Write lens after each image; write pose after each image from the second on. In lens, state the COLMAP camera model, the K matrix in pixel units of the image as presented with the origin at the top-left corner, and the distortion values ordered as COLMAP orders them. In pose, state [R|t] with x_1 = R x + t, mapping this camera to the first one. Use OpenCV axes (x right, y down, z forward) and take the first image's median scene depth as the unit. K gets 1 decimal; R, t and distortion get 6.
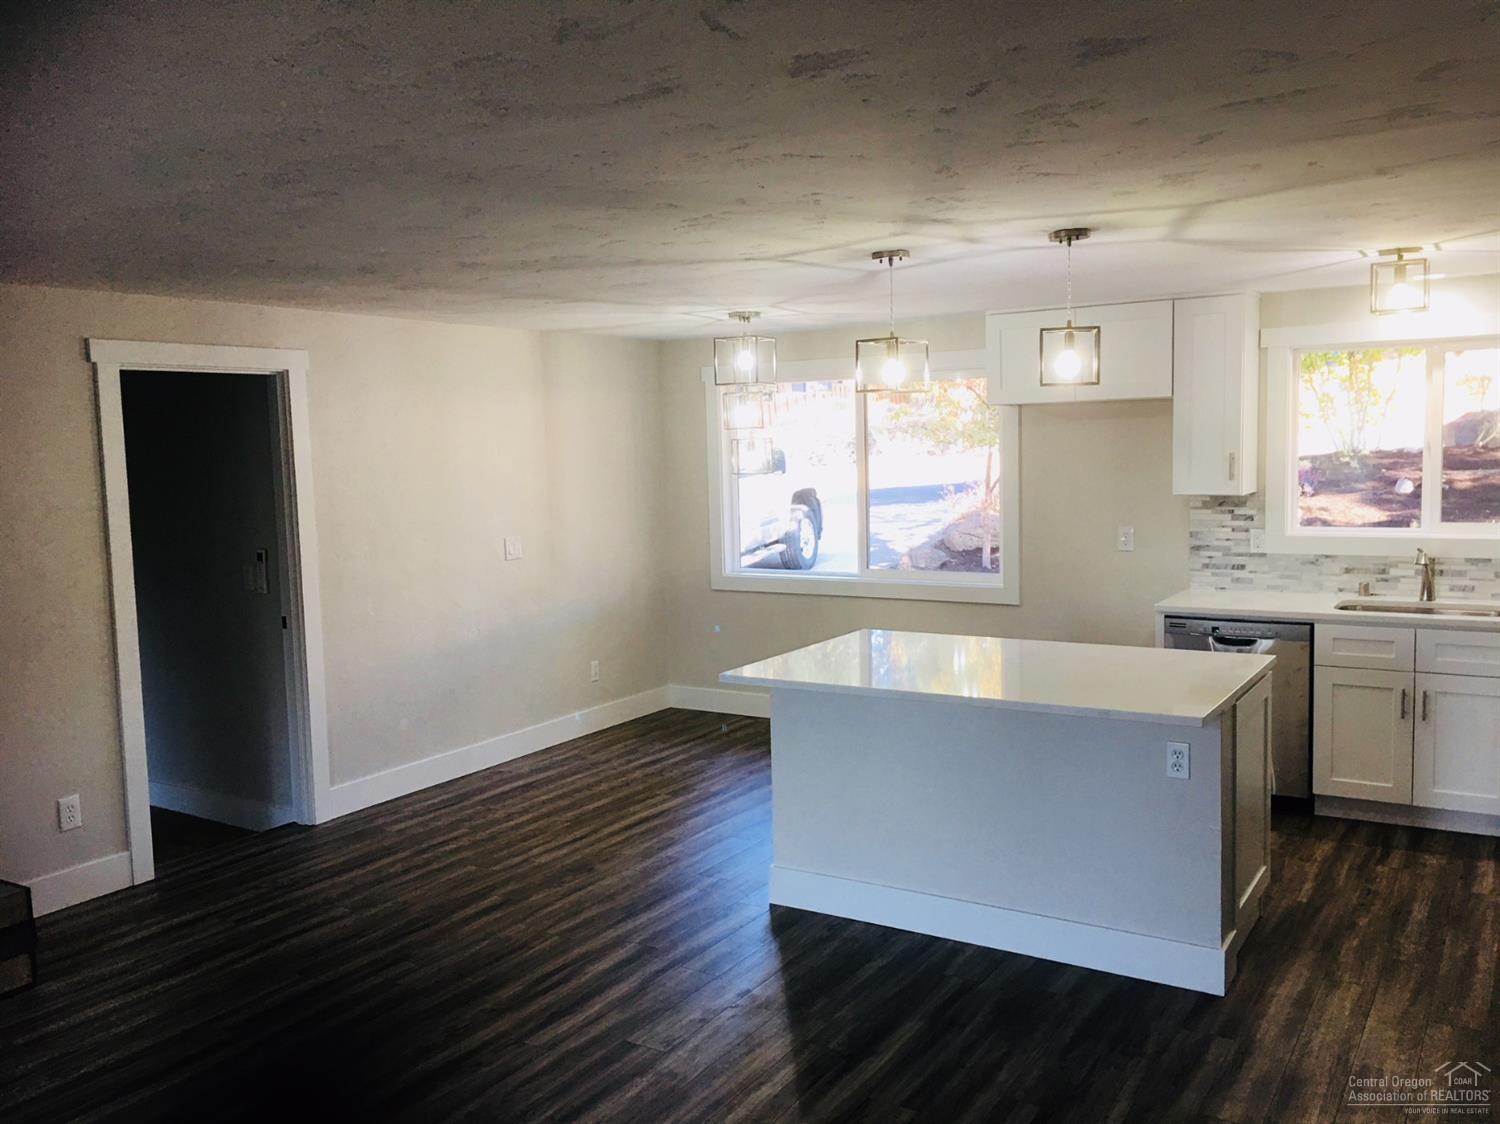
lens RADIAL K [[1263.5, 0, 717.1], [0, 1263.5, 561.1], [0, 0, 1]] dist [0.007168, -0.000091]
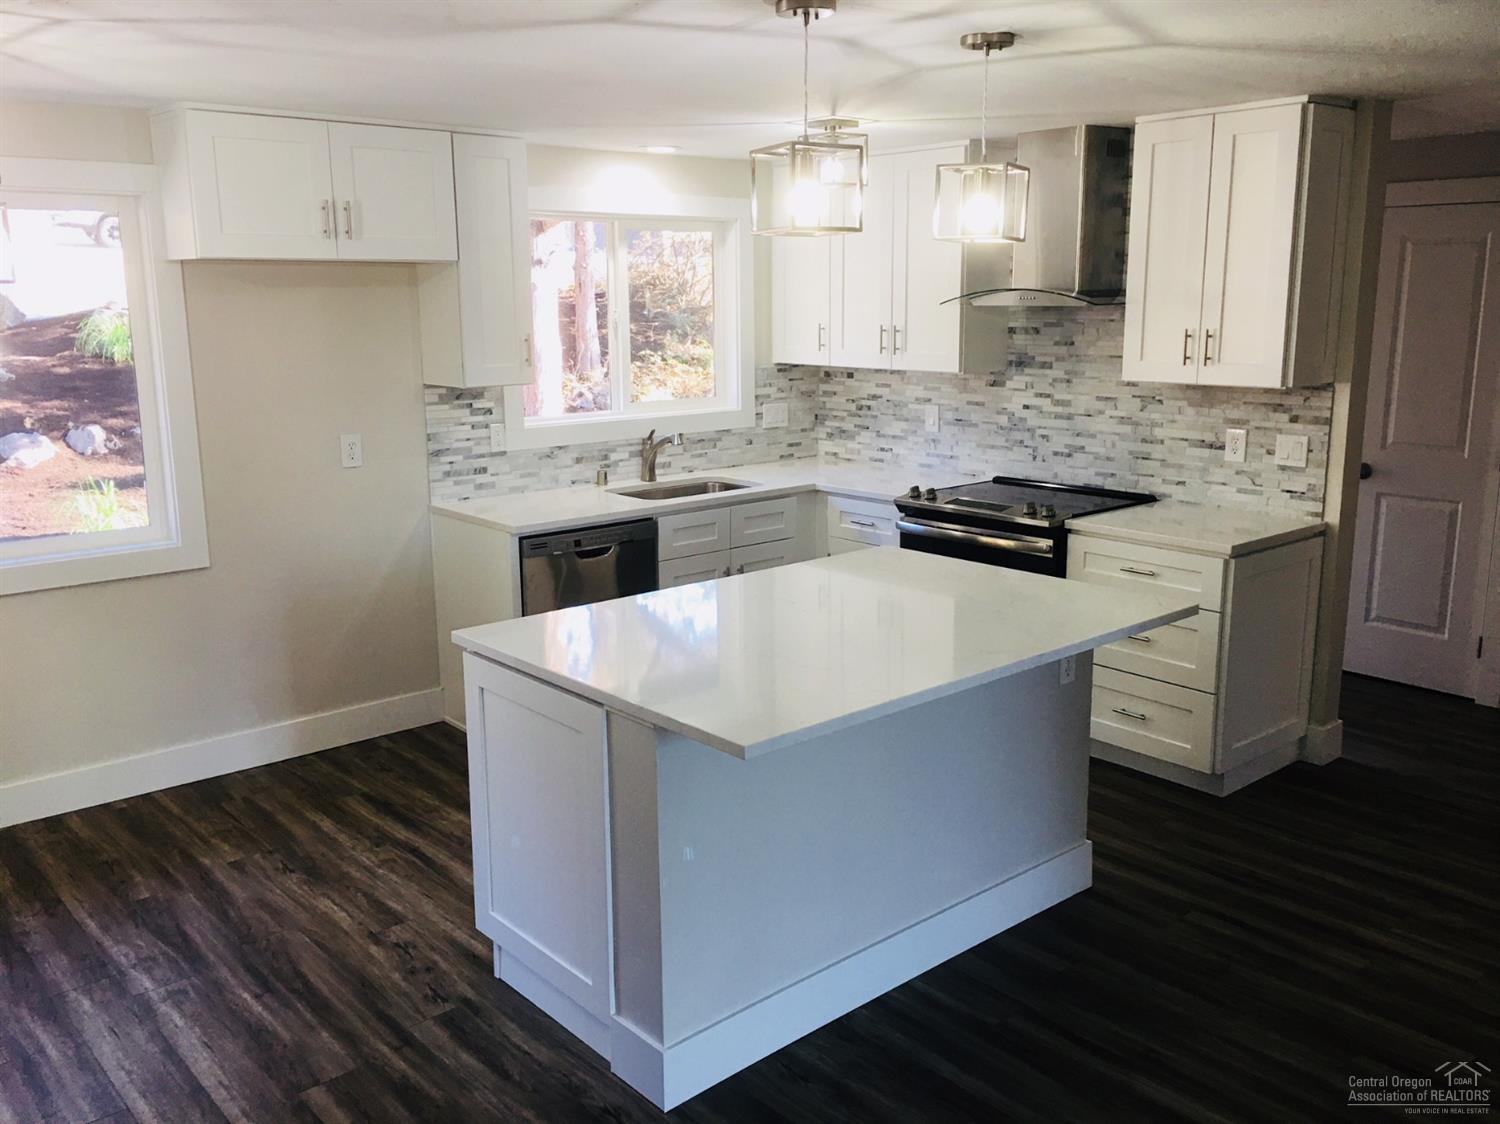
lens RADIAL K [[1263.5, 0, 717.1], [0, 1263.5, 561.1], [0, 0, 1]] dist [0.007168, -0.000091]
pose [[0.280812, -0.176235, 0.943444, -0.353253], [0.090349, 0.983485, 0.156823, -0.054500], [-0.955501, 0.041201, 0.292097, 0.612034]]
